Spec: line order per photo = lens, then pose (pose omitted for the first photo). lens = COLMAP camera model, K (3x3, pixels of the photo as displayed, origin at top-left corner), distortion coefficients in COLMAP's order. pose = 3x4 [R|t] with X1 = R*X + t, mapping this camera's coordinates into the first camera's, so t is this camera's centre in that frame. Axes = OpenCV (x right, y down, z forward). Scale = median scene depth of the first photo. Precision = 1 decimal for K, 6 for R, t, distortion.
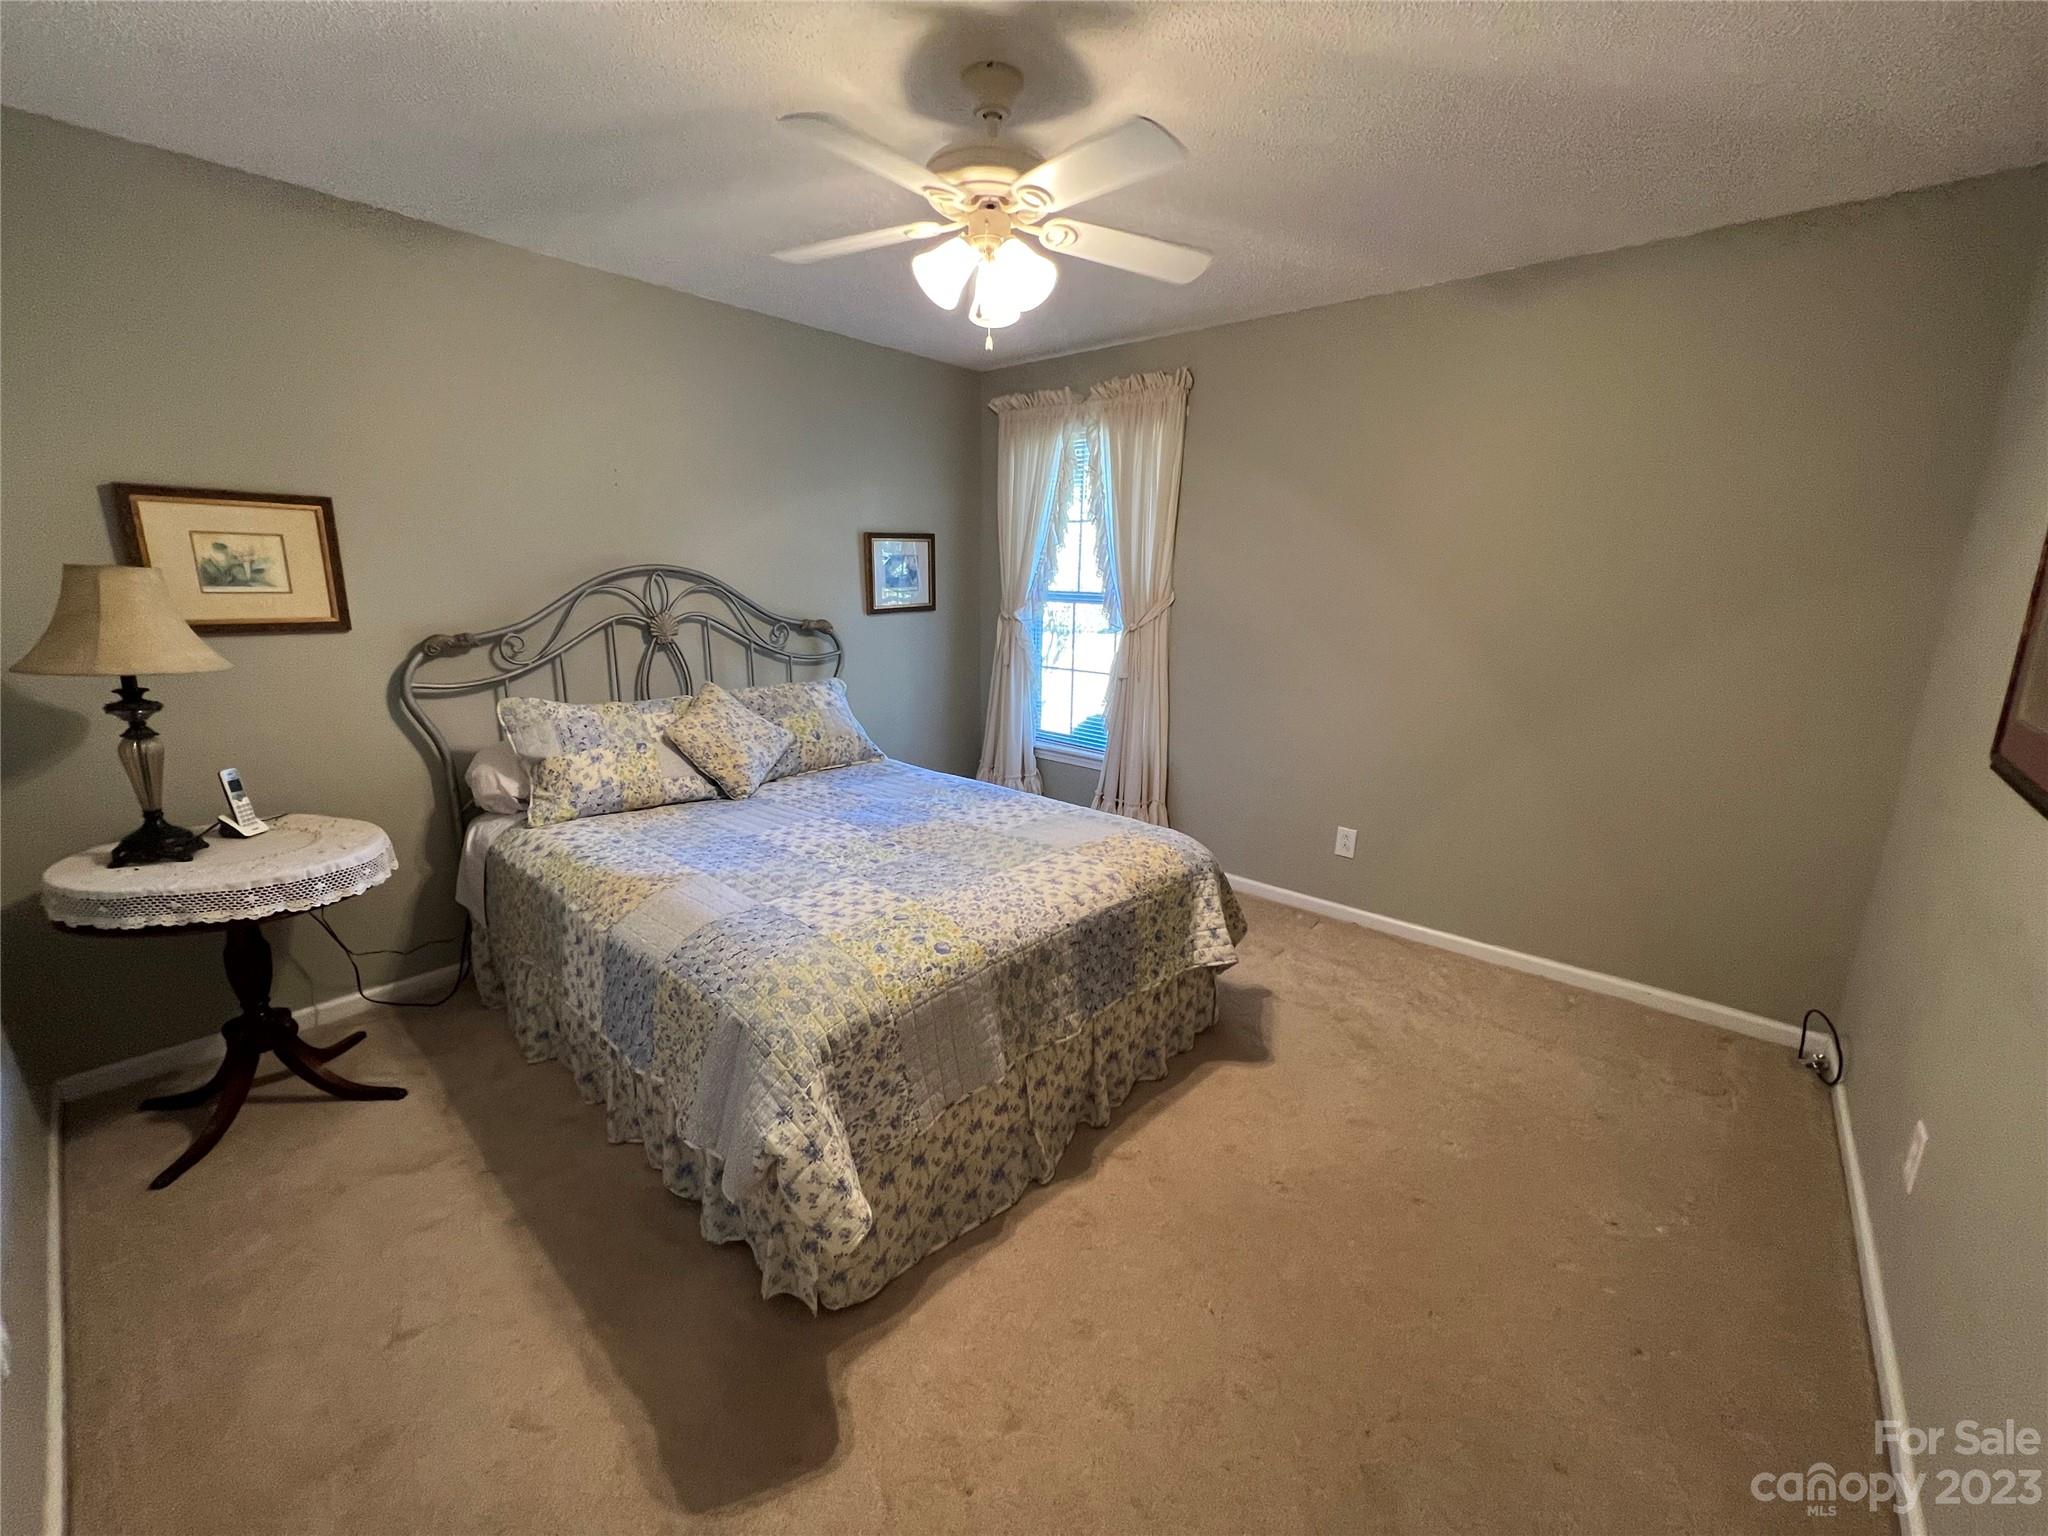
lens RADIAL K [[818.3, 0, 1023.9], [0, 818.3, 766.4], [0, 0, 1]] dist [0.001500, -0.000269]
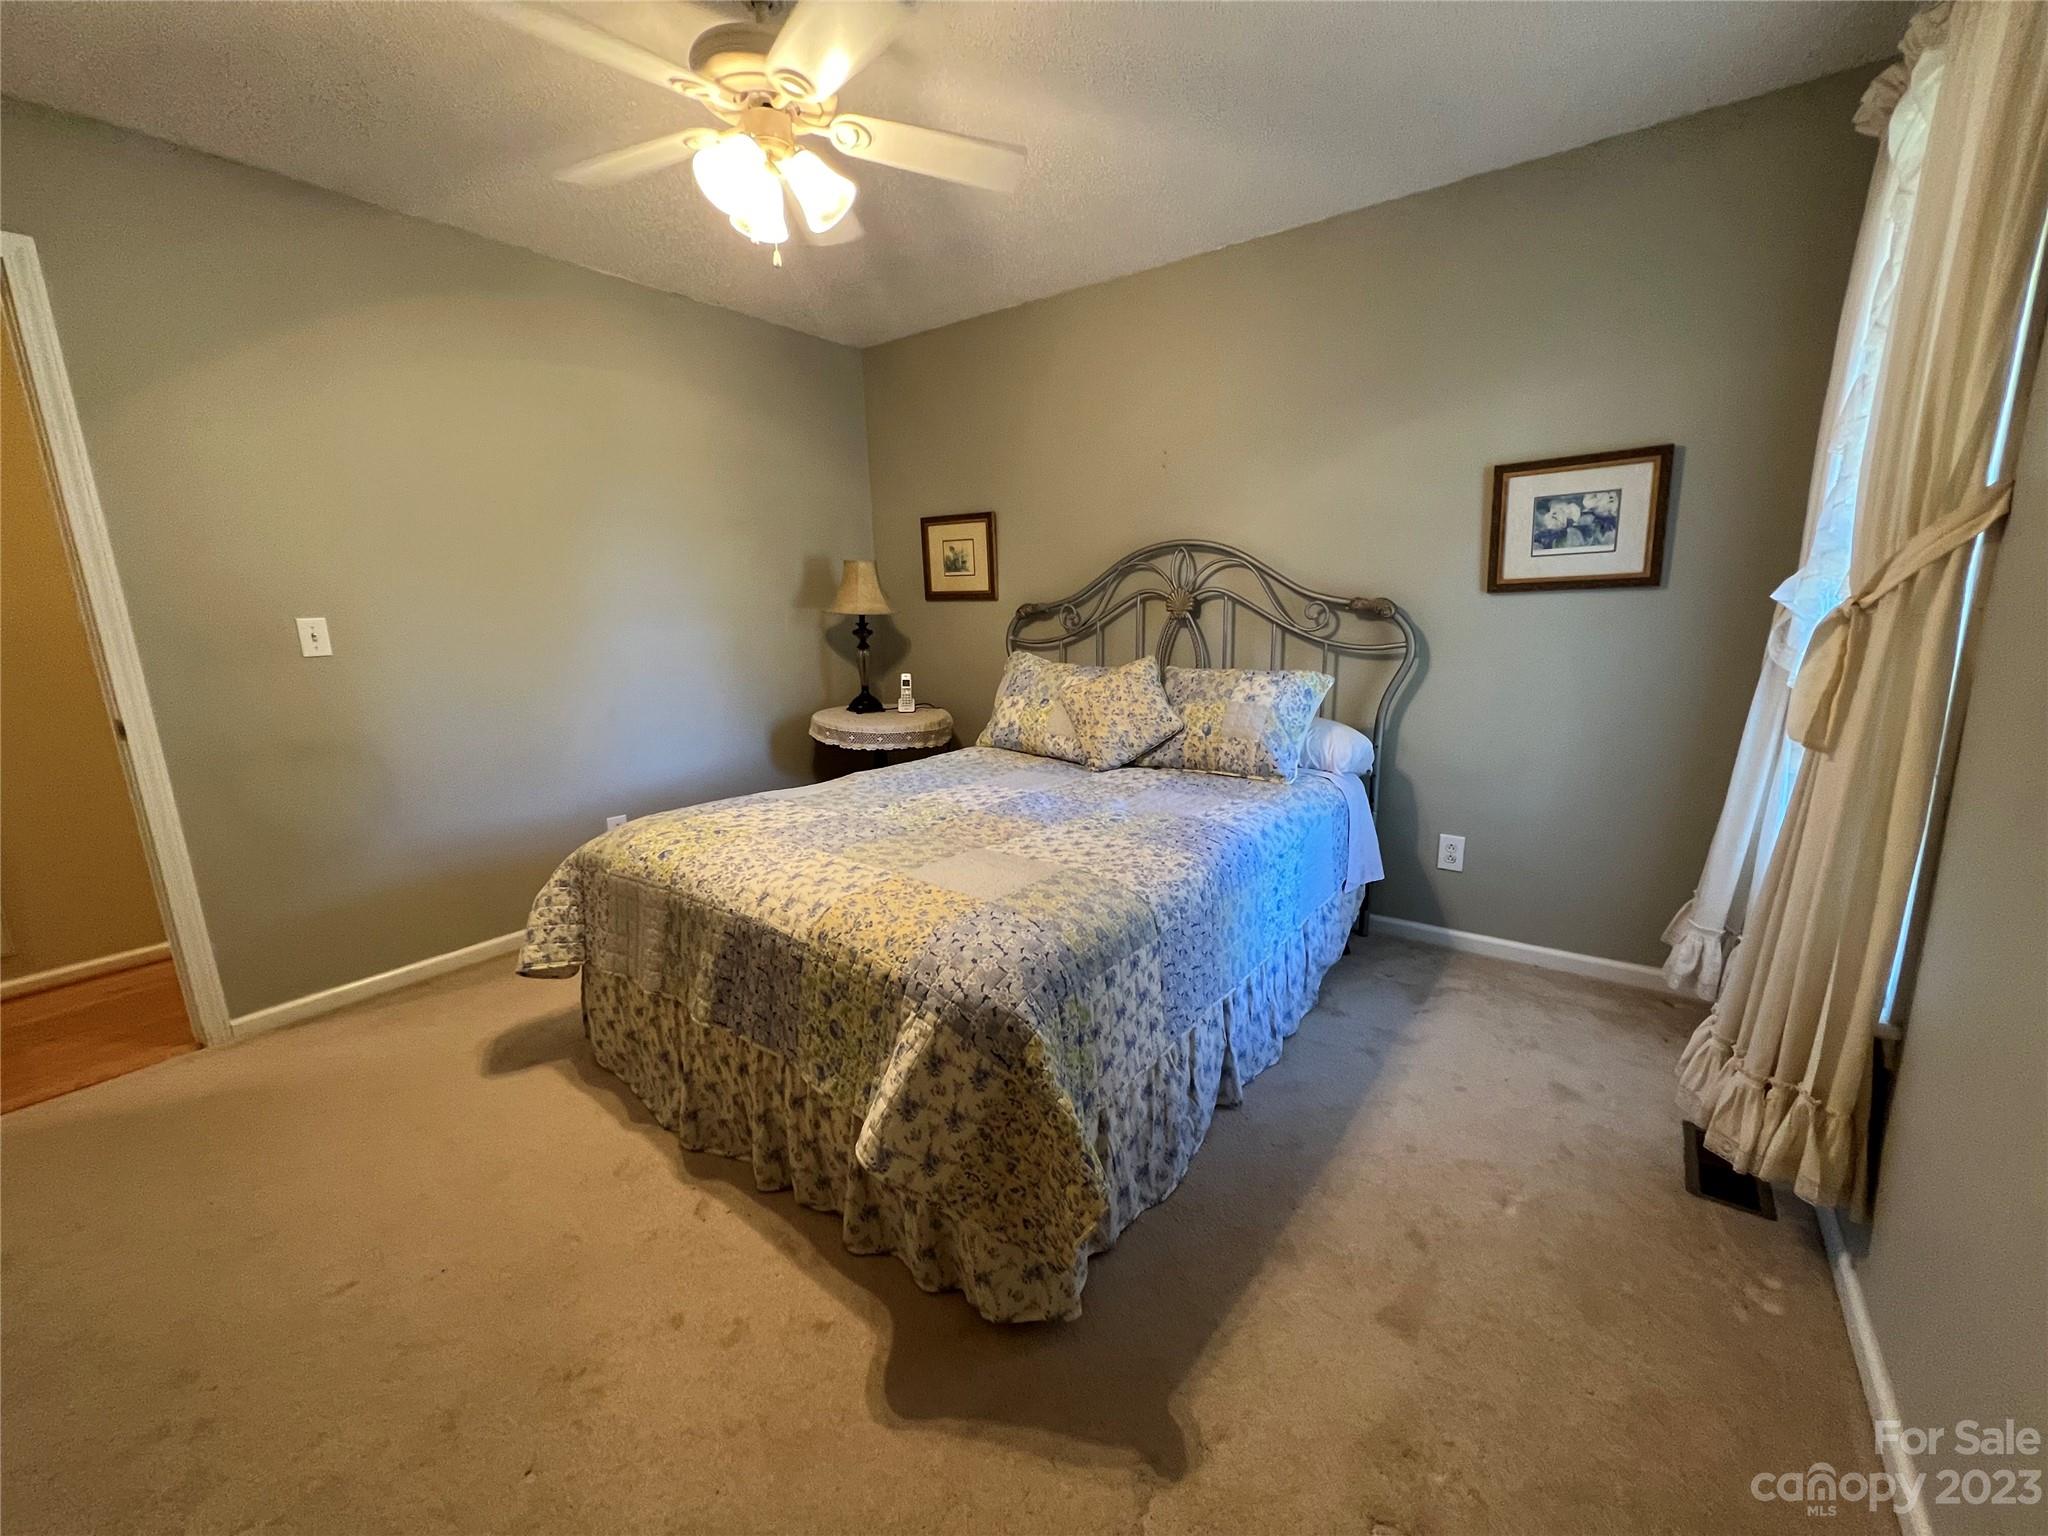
lens RADIAL K [[818.3, 0, 1024.2], [0, 818.3, 767.1], [0, 0, 1]] dist [0.001500, -0.000269]
pose [[0.076143, 0.188613, -0.979095, 0.684044], [-0.207961, 0.963355, 0.169408, -0.127048], [0.975169, 0.190715, 0.112576, 0.887561]]
